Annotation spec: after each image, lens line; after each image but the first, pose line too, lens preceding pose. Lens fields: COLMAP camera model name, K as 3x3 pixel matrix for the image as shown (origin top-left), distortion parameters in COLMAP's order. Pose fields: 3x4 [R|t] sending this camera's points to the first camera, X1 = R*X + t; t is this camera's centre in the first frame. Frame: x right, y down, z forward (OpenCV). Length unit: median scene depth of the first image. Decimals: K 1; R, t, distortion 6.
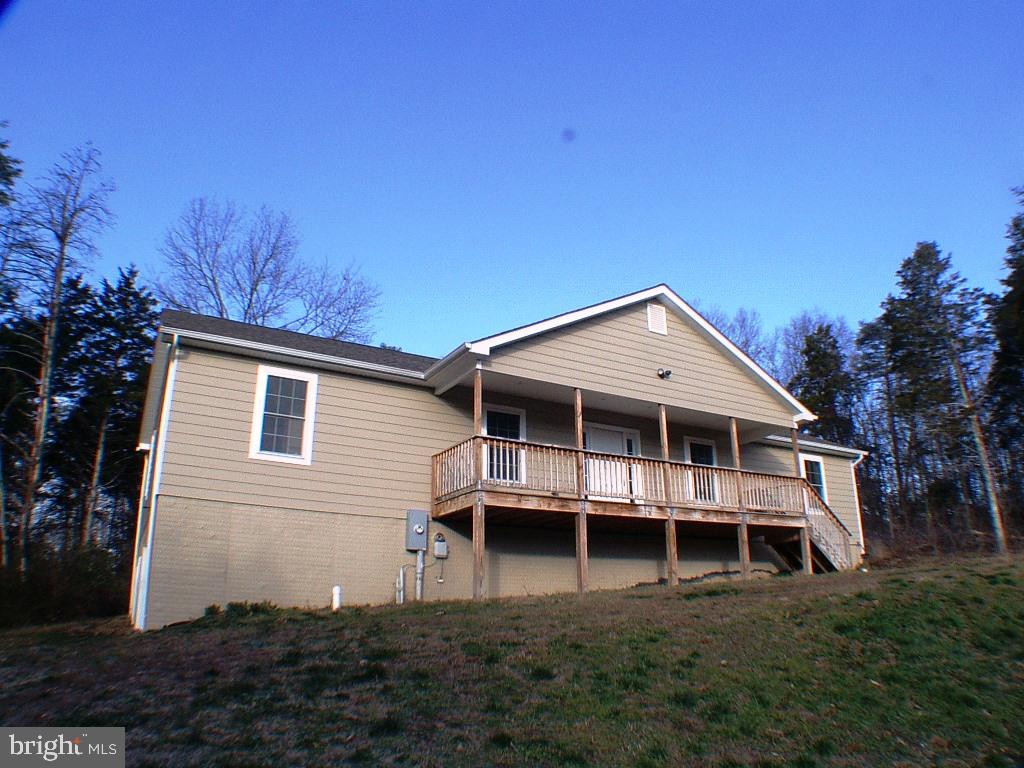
lens RADIAL K [[722.5, 0, 514.1], [0, 722.5, 383.6], [0, 0, 1]] dist [-0.236527, 0.104733]
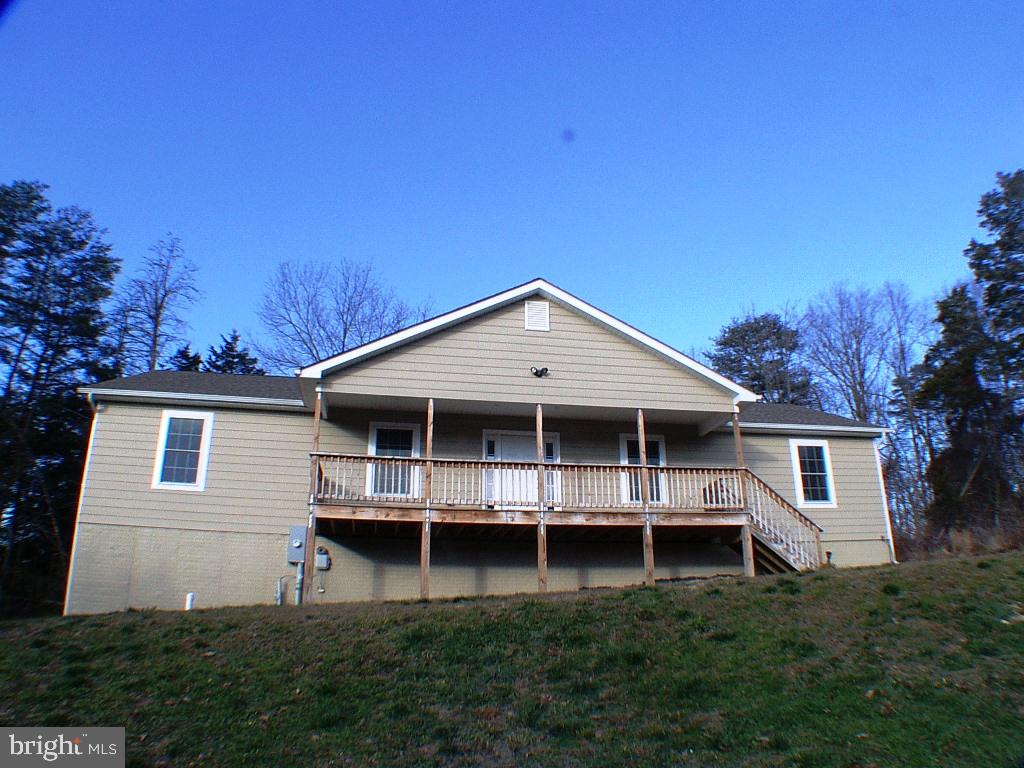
lens RADIAL K [[722.5, 0, 514.1], [0, 722.5, 383.6], [0, 0, 1]] dist [-0.236527, 0.104733]
pose [[0.942114, -0.122748, -0.312017, 0.505502], [0.113455, 0.992391, -0.047836, 0.046722], [0.315514, 0.009667, 0.948872, 0.080864]]
